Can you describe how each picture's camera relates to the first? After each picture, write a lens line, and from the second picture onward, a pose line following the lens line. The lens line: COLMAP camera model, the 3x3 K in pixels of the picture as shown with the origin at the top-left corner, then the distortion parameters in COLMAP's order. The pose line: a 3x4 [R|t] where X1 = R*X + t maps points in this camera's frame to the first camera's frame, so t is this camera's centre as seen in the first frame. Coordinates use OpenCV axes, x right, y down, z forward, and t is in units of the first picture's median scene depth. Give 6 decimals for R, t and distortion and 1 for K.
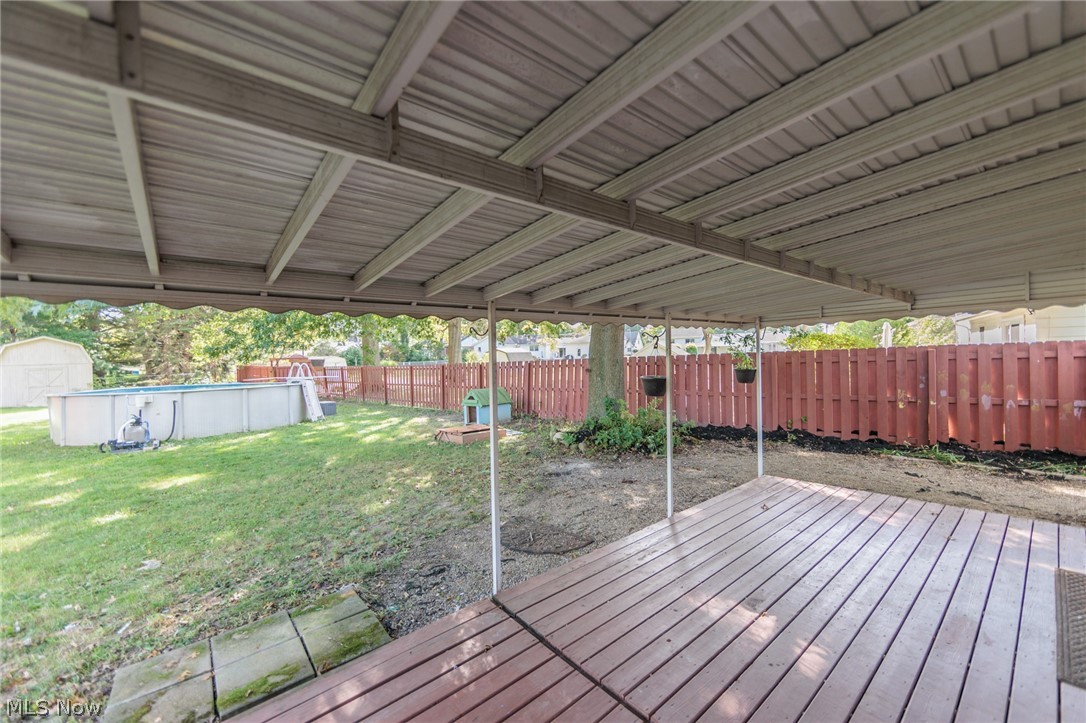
lens RADIAL K [[432.6, 0, 556.9], [0, 432.6, 359.8], [0, 0, 1]] dist [-0.001985, -0.000131]
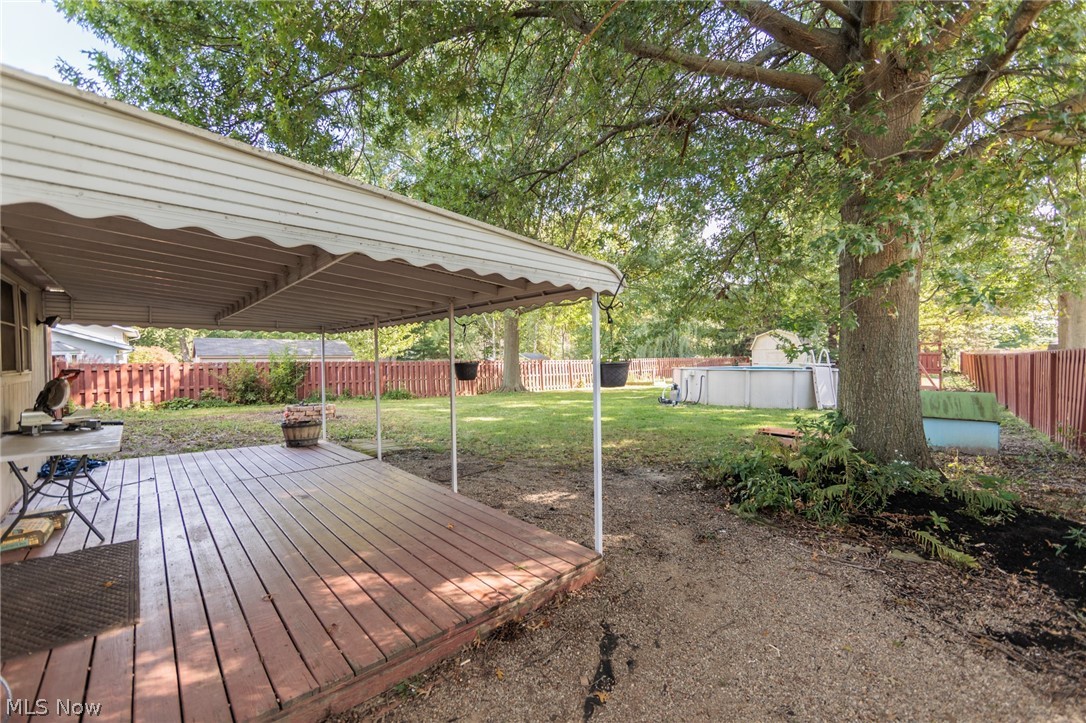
lens RADIAL K [[432.6, 0, 556.9], [0, 432.6, 359.8], [0, 0, 1]] dist [-0.001985, -0.000131]
pose [[0.050850, 0.029866, -0.998260, 1.276584], [0.001372, 0.999550, 0.029974, -0.010446], [0.998705, -0.002894, 0.050786, 1.118550]]
